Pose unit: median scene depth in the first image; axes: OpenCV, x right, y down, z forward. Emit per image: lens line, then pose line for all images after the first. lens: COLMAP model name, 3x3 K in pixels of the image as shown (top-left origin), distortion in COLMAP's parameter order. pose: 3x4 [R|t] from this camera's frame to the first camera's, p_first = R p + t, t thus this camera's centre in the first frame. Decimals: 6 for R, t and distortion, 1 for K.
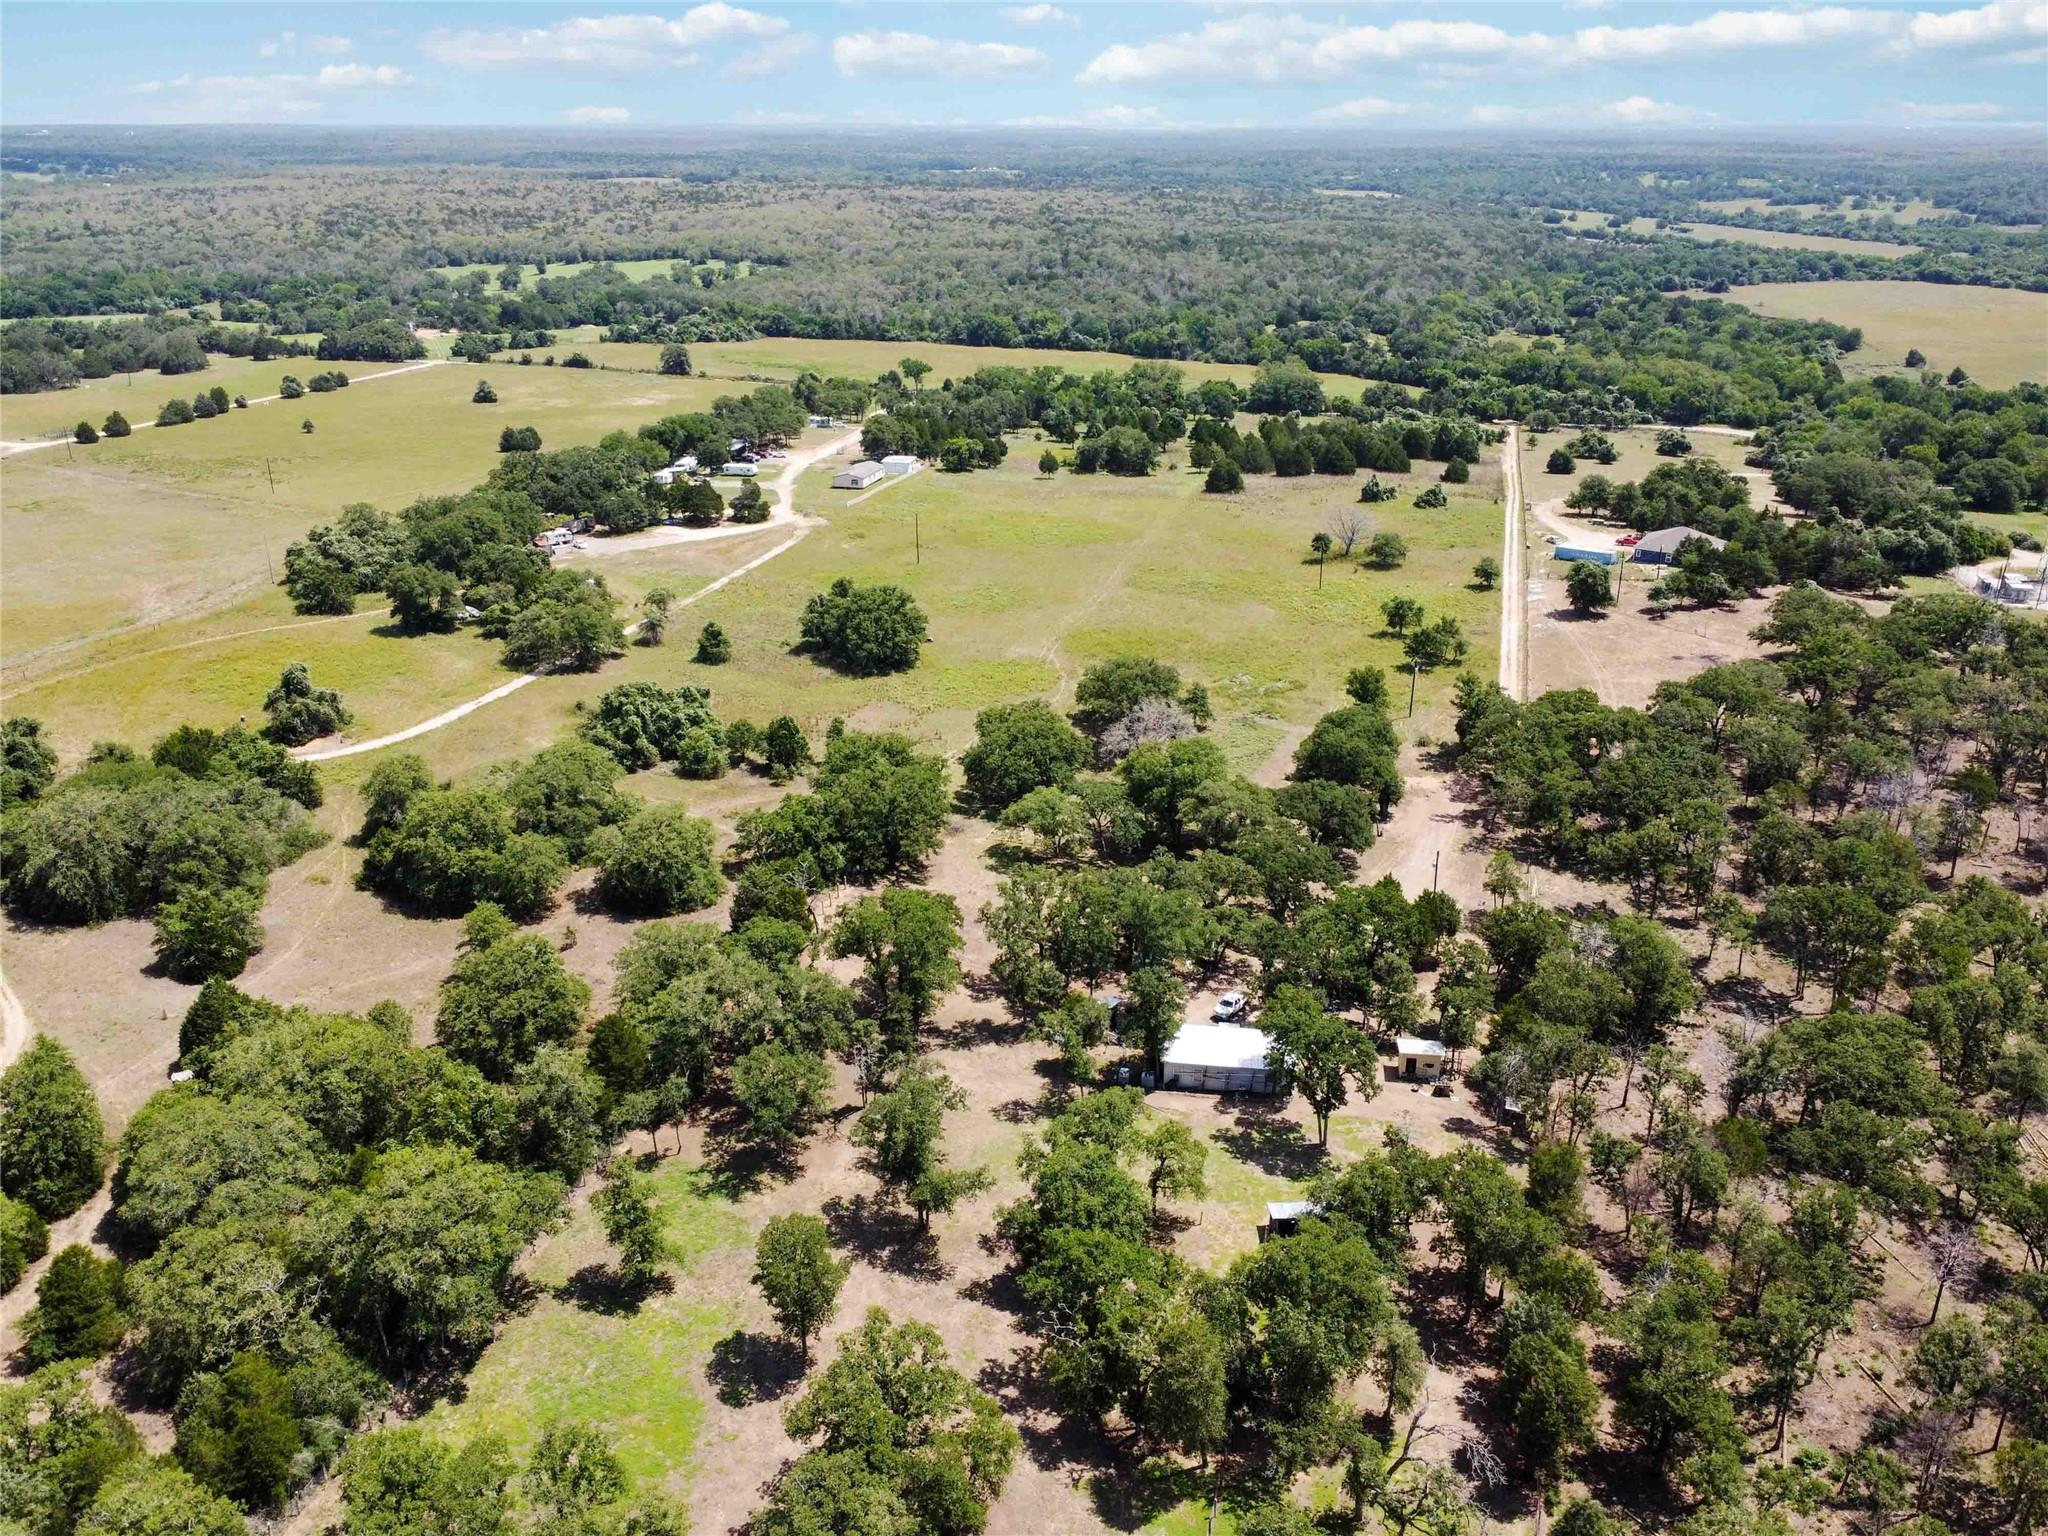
lens RADIAL K [[1579.2, 0, 1024.0], [0, 1579.2, 768.0], [0, 0, 1]] dist [0.006230, -0.005319]
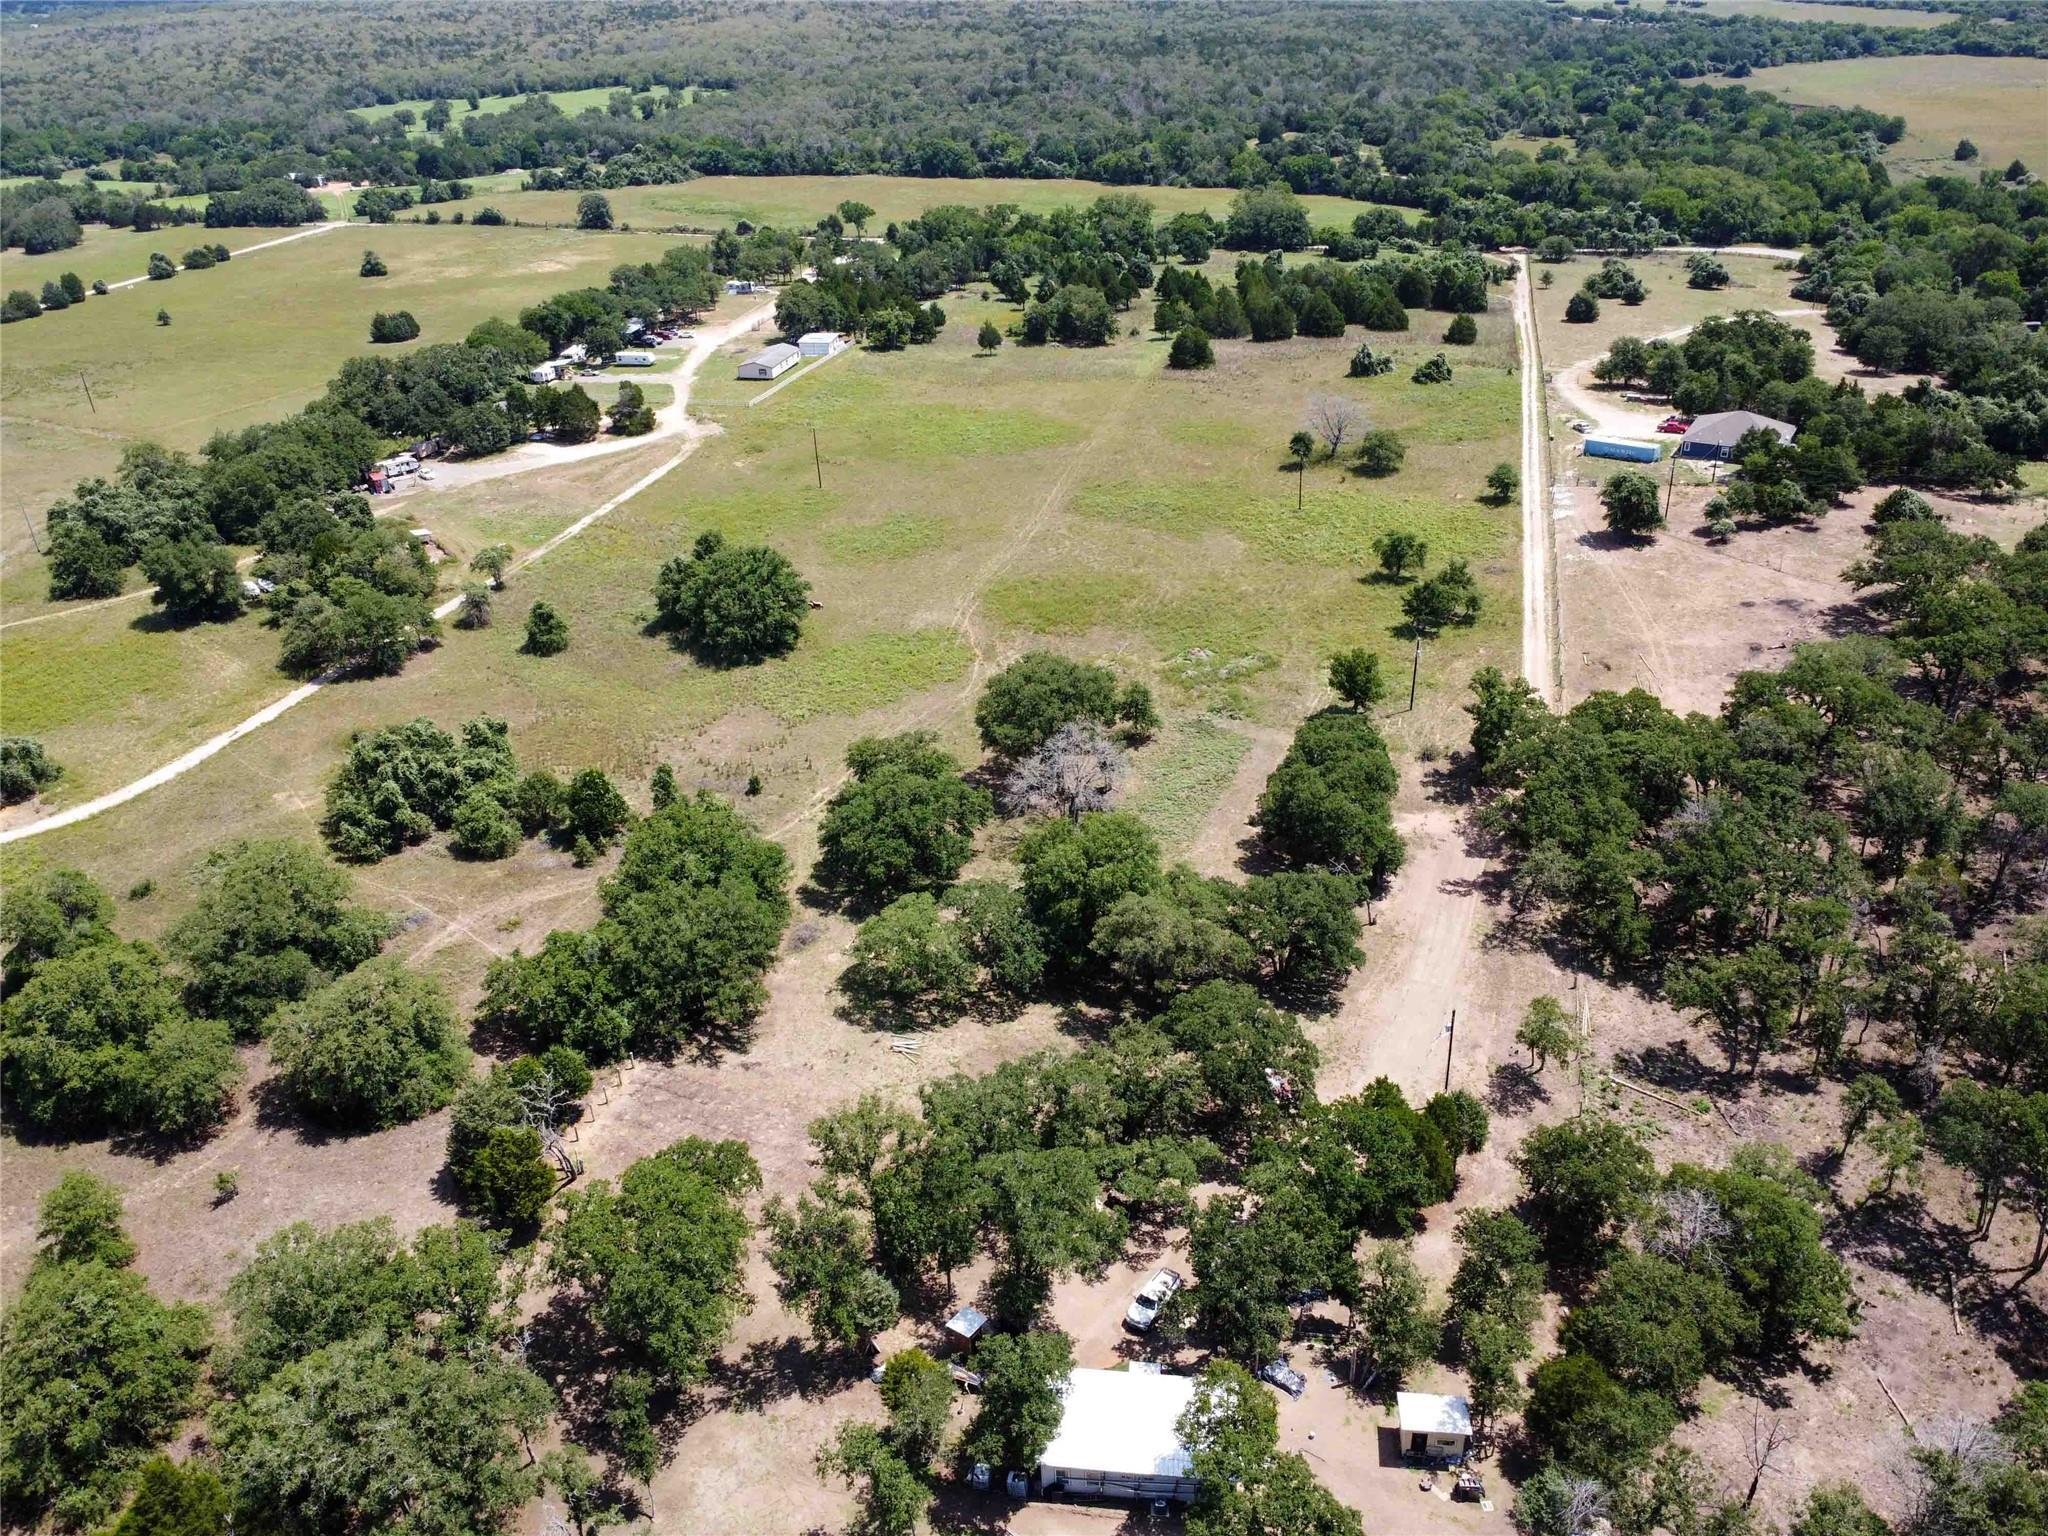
lens RADIAL K [[1535.2, 0, 1024.0], [0, 1535.2, 768.0], [0, 0, 1]] dist [0.005685, -0.005422]
pose [[0.999187, -0.039187, -0.009501, 0.032381], [0.040045, 0.991950, 0.120135, -0.057034], [0.004717, -0.120418, 0.992712, 0.132137]]
